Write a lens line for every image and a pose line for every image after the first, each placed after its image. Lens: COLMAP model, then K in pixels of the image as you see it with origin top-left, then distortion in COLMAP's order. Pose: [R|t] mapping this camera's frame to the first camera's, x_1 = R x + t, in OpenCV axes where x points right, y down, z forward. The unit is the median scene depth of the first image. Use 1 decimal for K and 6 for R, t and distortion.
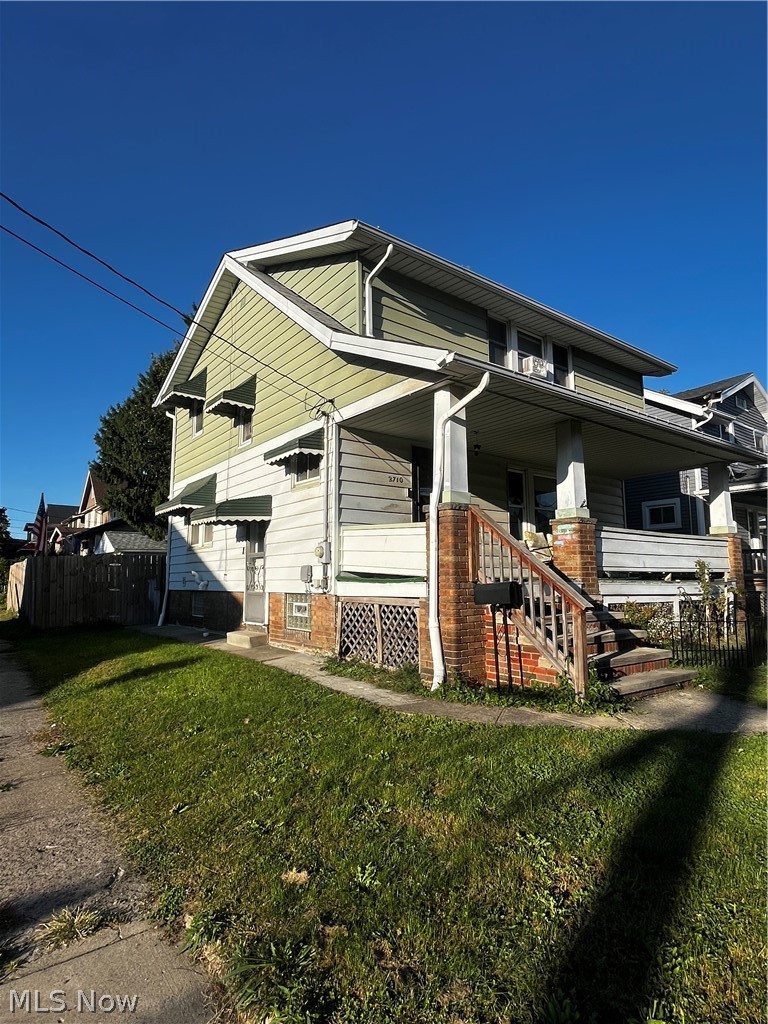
lens RADIAL K [[567.2, 0, 382.8], [0, 567.2, 507.8], [0, 0, 1]] dist [-0.002530, 0.000600]
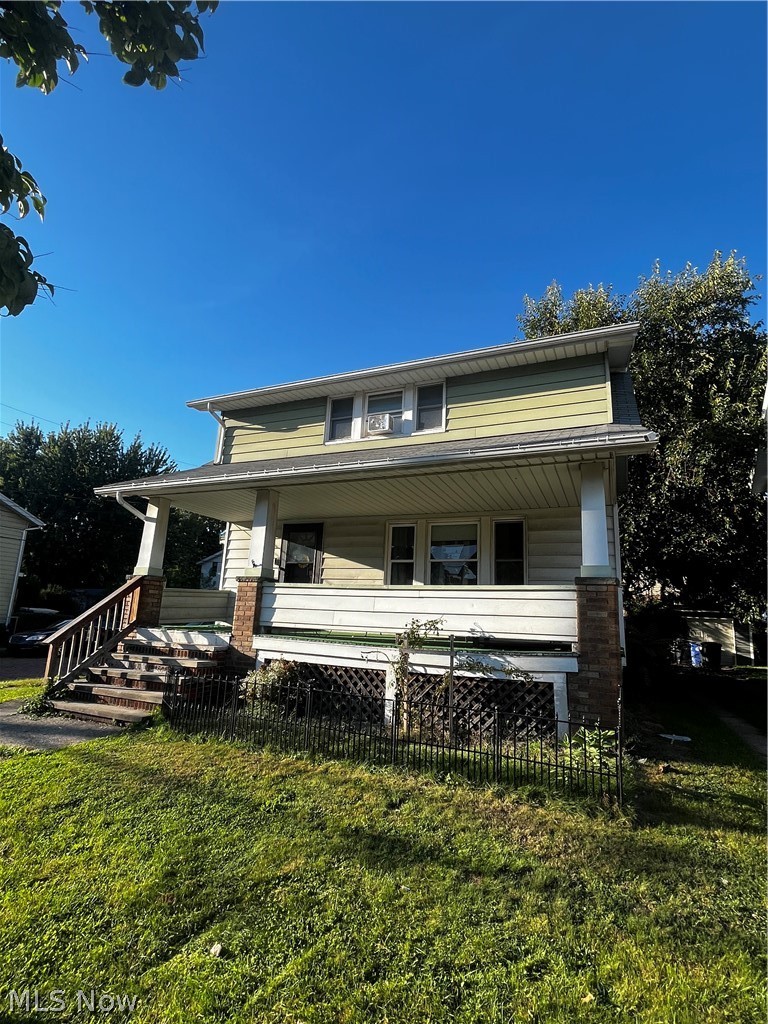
lens RADIAL K [[514.5, 0, 385.3], [0, 514.5, 511.0], [0, 0, 1]] dist [0.000315, -0.000018]
pose [[0.482834, -0.165125, -0.860003, 1.183811], [0.063602, 0.986080, -0.153624, 0.054470], [0.873399, 0.019477, 0.486615, 0.641803]]
